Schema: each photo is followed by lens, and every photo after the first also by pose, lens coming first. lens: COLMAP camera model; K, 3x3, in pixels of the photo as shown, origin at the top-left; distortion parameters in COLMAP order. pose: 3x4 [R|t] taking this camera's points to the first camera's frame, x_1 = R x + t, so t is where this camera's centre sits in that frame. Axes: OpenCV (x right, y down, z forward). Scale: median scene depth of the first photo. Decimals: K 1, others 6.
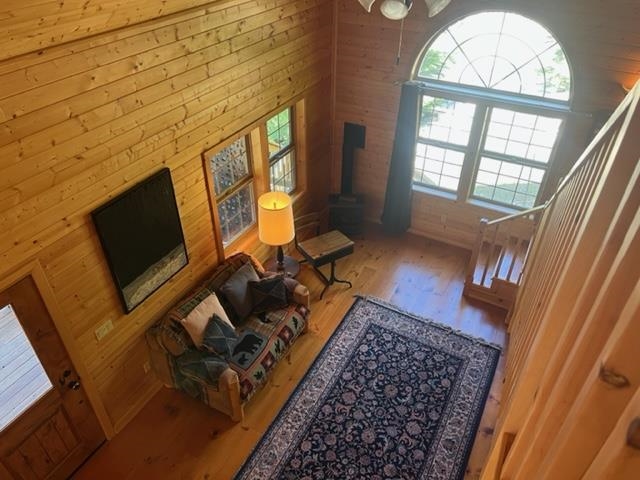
lens RADIAL K [[480.7, 0, 318.4], [0, 480.7, 239.6], [0, 0, 1]] dist [0.071934, -0.083549]
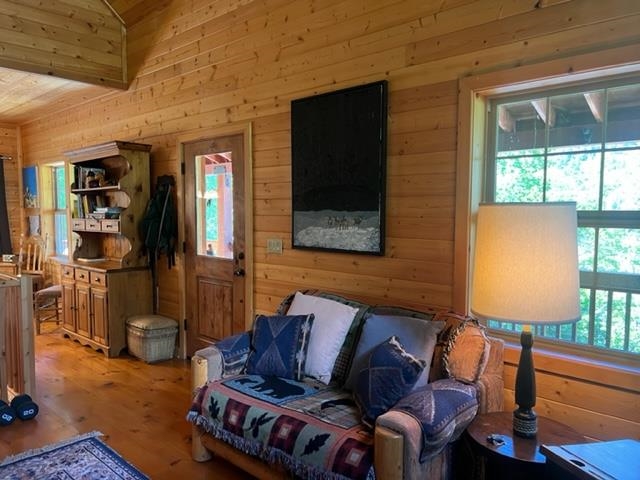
lens RADIAL K [[480.7, 0, 318.4], [0, 480.7, 239.6], [0, 0, 1]] dist [0.071934, -0.083549]
pose [[-0.253267, 0.057917, -0.965661, 0.401142], [-0.580439, 0.789466, 0.199583, -0.050651], [0.773916, 0.611055, -0.166328, 1.179489]]
